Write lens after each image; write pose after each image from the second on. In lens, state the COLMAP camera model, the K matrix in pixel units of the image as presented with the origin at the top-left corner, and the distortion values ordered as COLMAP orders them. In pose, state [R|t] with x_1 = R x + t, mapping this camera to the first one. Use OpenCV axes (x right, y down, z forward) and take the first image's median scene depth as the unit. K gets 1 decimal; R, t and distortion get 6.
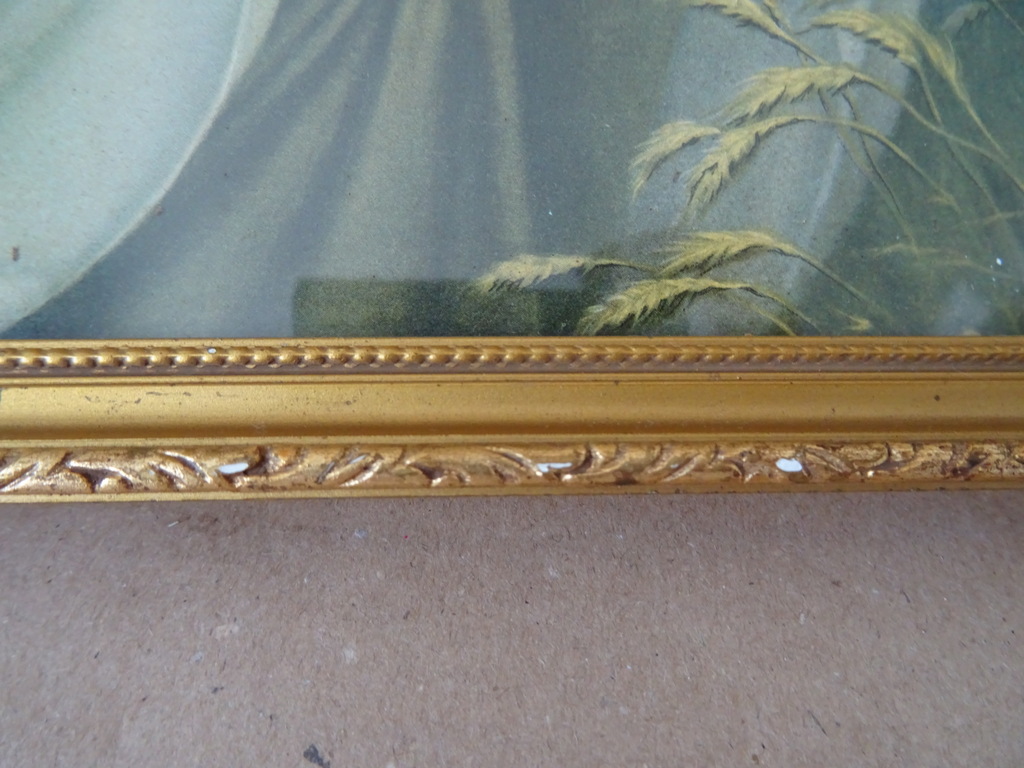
lens RADIAL K [[729.4, 0, 512.0], [0, 729.4, 384.0], [0, 0, 1]] dist [-0.006641, -0.005481]
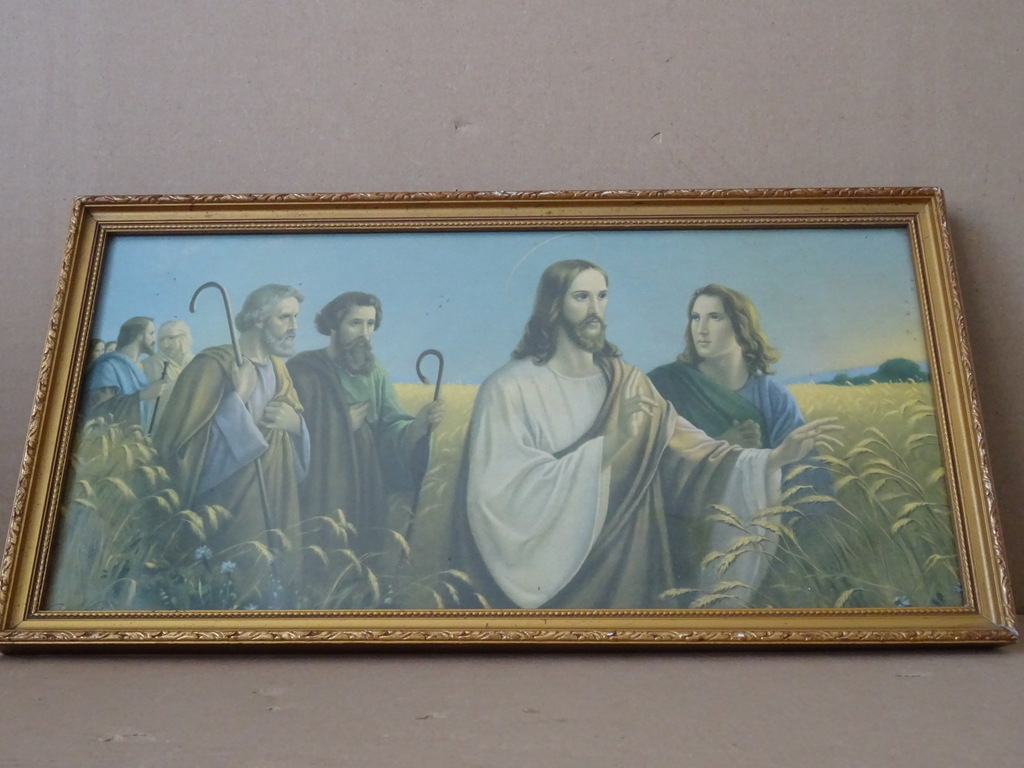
lens RADIAL K [[1167.1, 0, 509.0], [0, 1167.1, 380.8], [0, 0, 1]] dist [-0.037544, 0.008556]
pose [[0.997386, -0.021318, -0.069035, -0.368979], [-0.008462, 0.914437, -0.404639, 1.216909], [0.071755, 0.404166, 0.911867, -4.707384]]
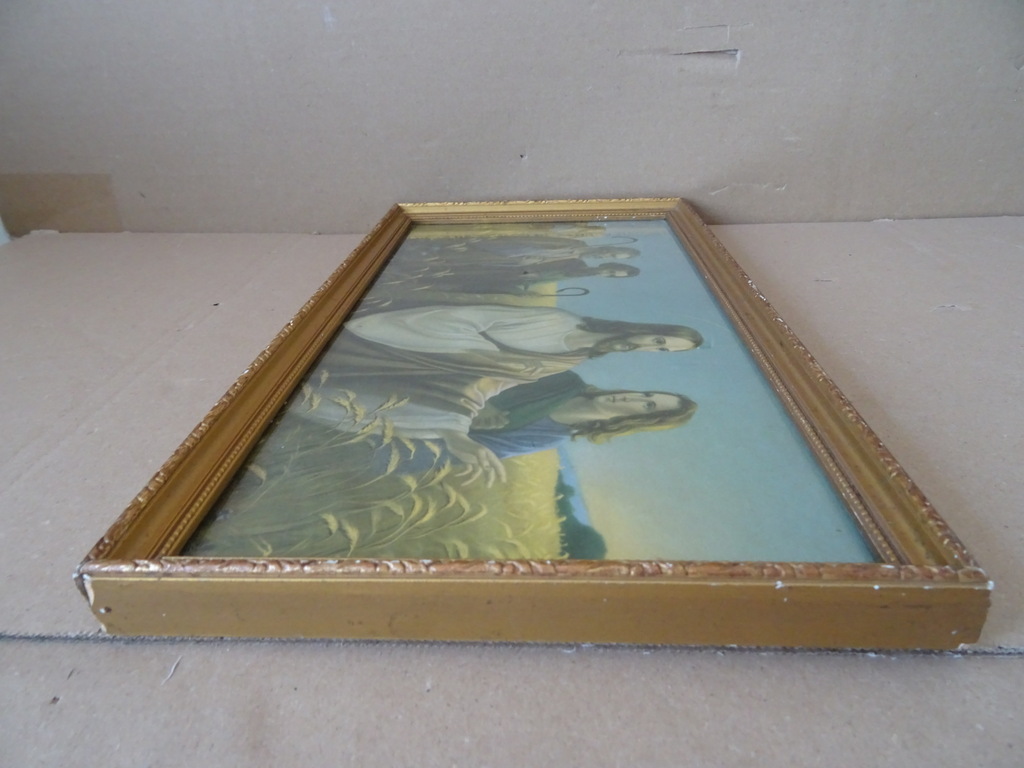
lens RADIAL K [[742.4, 0, 510.5], [0, 742.4, 386.7], [0, 0, 1]] dist [-0.007127, -0.003392]
pose [[-0.061429, 0.380685, -0.922662, 3.320944], [-0.996766, 0.024582, 0.076505, -1.332874], [0.051805, 0.924378, 0.377944, -0.292910]]
